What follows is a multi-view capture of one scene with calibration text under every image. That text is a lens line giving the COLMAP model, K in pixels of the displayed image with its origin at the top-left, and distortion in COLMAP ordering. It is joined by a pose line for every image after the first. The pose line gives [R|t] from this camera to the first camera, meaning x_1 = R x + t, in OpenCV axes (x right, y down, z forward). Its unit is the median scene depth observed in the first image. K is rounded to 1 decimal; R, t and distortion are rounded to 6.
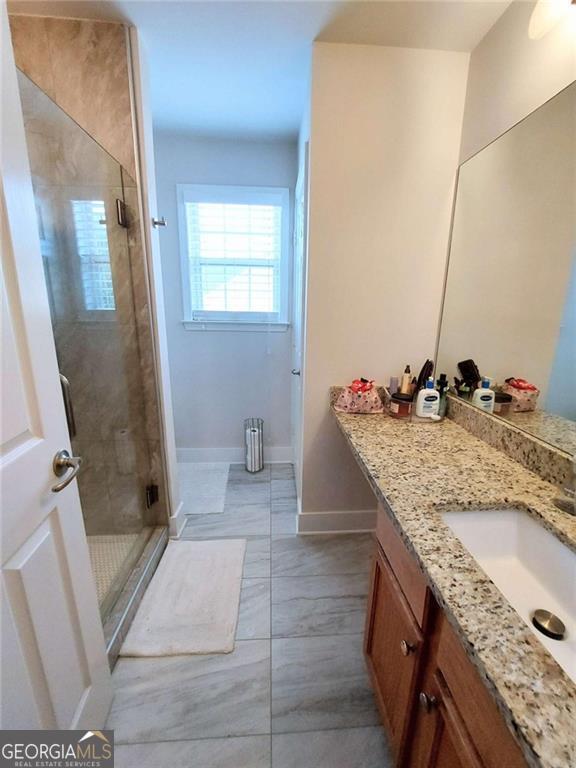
lens RADIAL K [[309.1, 0, 289.1], [0, 309.1, 383.0], [0, 0, 1]] dist [-0.001892, -0.000084]
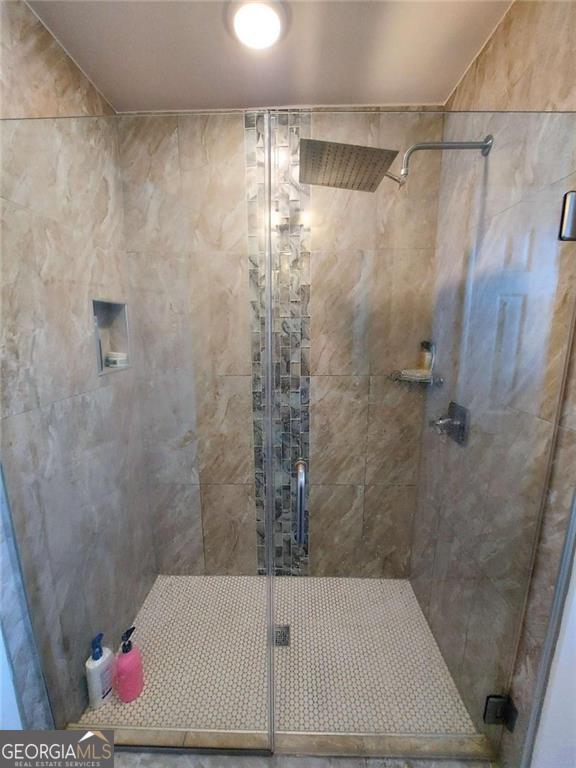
lens RADIAL K [[309.1, 0, 287.8], [0, 309.1, 383.5], [0, 0, 1]] dist [-0.001892, -0.000084]
pose [[-0.081829, 0.180369, -0.980189, 0.030622], [-0.240466, 0.950859, 0.195047, -0.244479], [0.967202, 0.251663, -0.034435, 0.554992]]
